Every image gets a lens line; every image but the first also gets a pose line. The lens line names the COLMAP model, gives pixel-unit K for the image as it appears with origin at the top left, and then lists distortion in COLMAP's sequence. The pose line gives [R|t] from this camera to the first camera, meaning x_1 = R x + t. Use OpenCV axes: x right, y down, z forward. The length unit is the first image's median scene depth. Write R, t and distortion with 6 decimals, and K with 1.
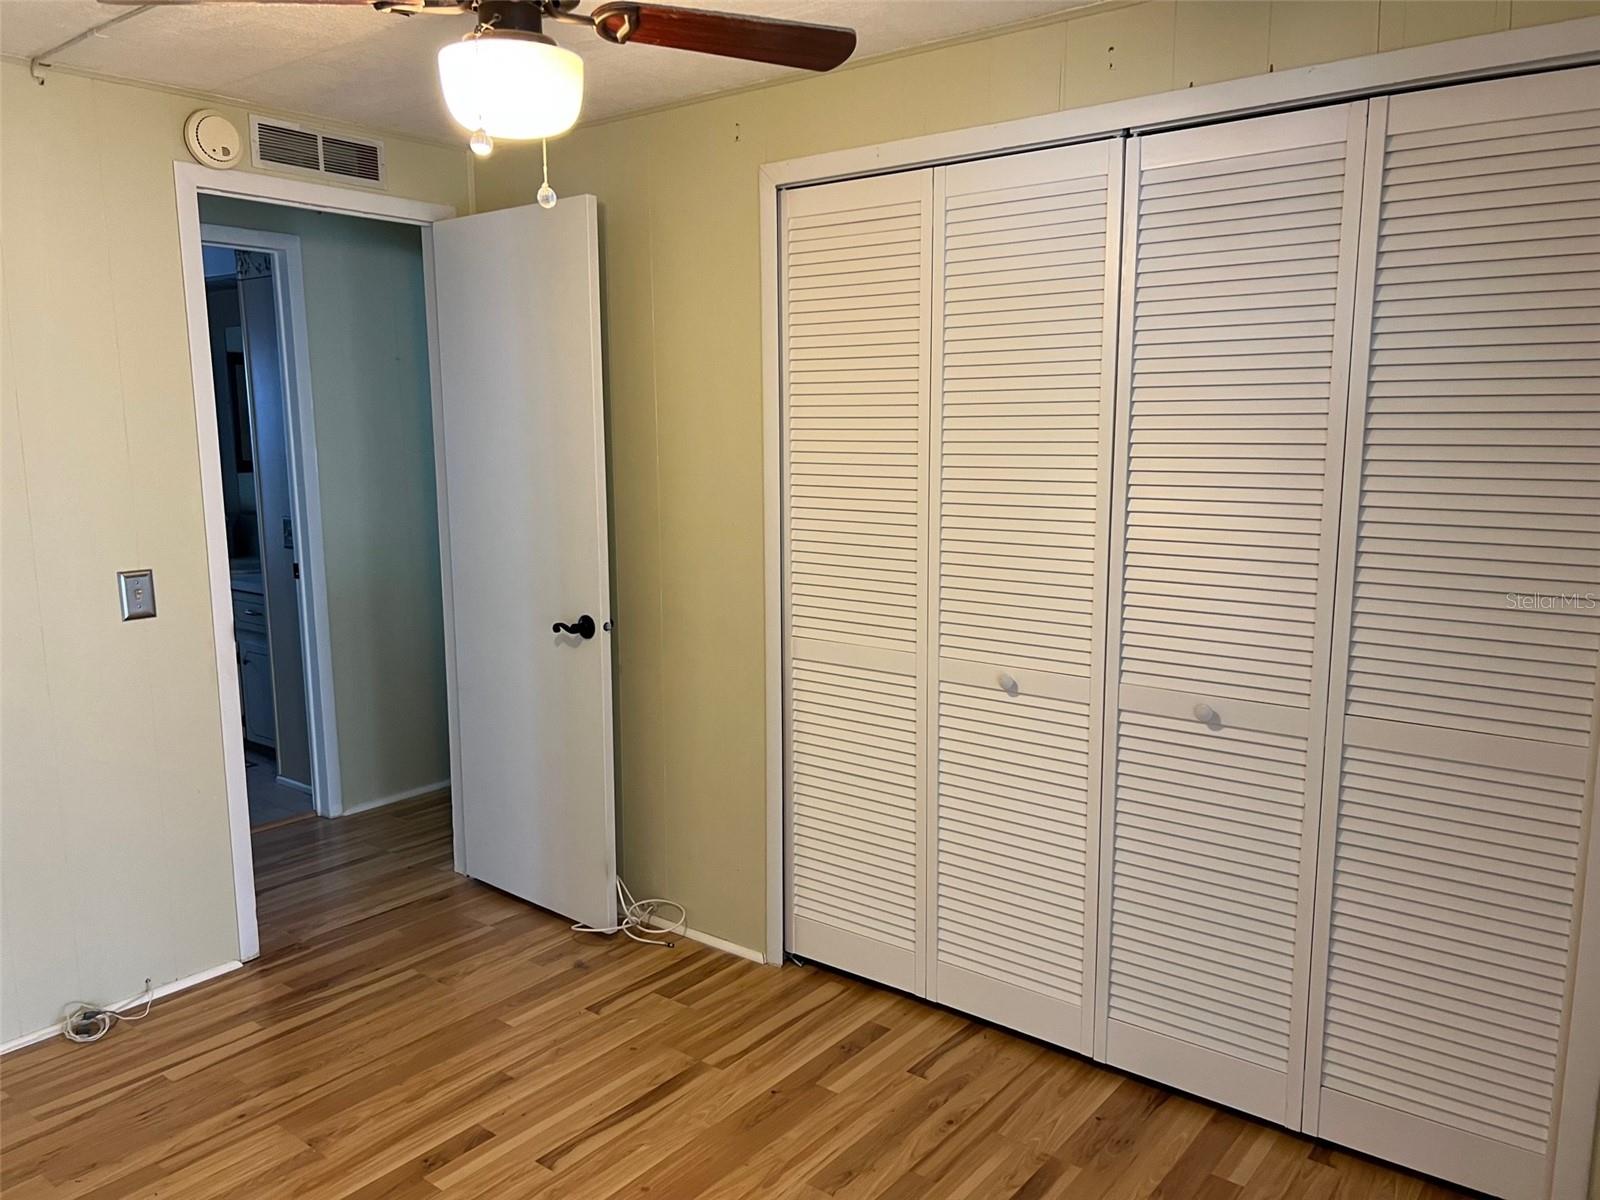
lens RADIAL K [[1205.6, 0, 801.2], [0, 1205.6, 613.7], [0, 0, 1]] dist [0.031626, -0.029906]
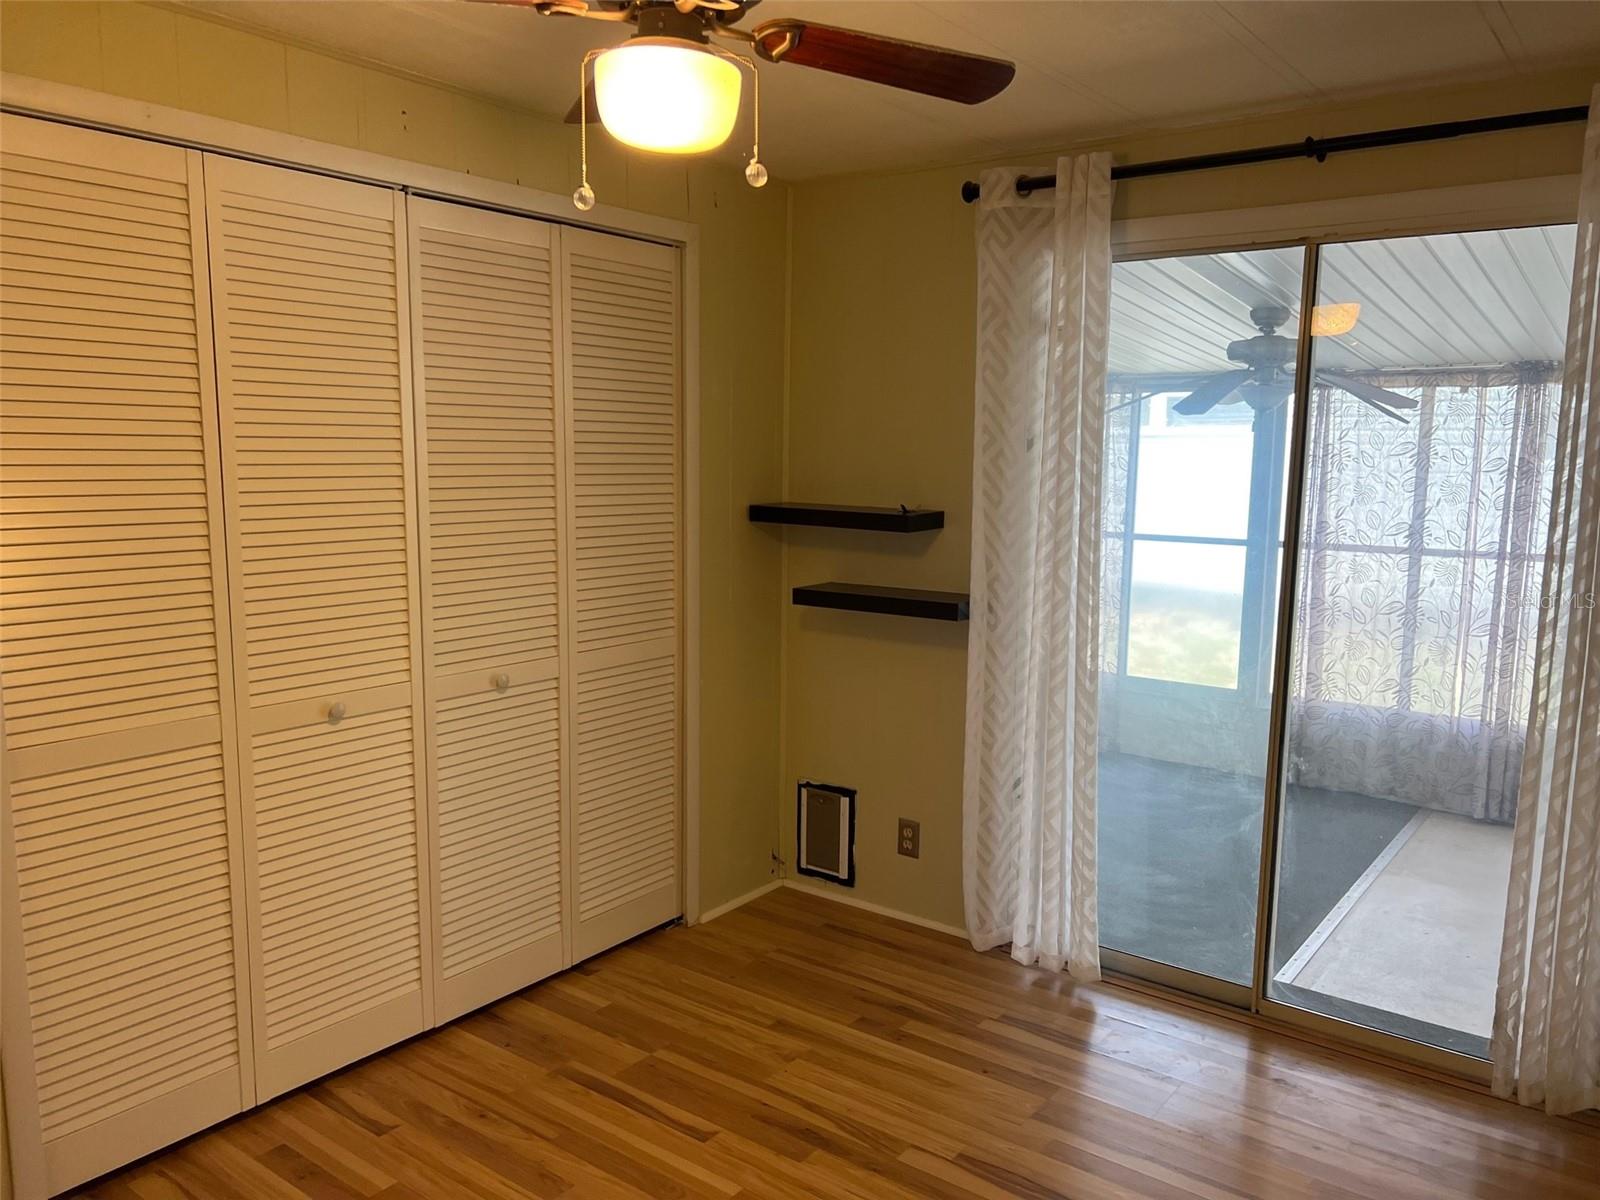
lens RADIAL K [[1205.6, 0, 808.6], [0, 1205.6, 601.3], [0, 0, 1]] dist [0.031626, -0.029906]
pose [[-0.034155, -0.124012, 0.991693, -0.822488], [0.151463, 0.980168, 0.127788, -0.098308], [-0.987873, 0.154570, -0.014694, 0.639208]]
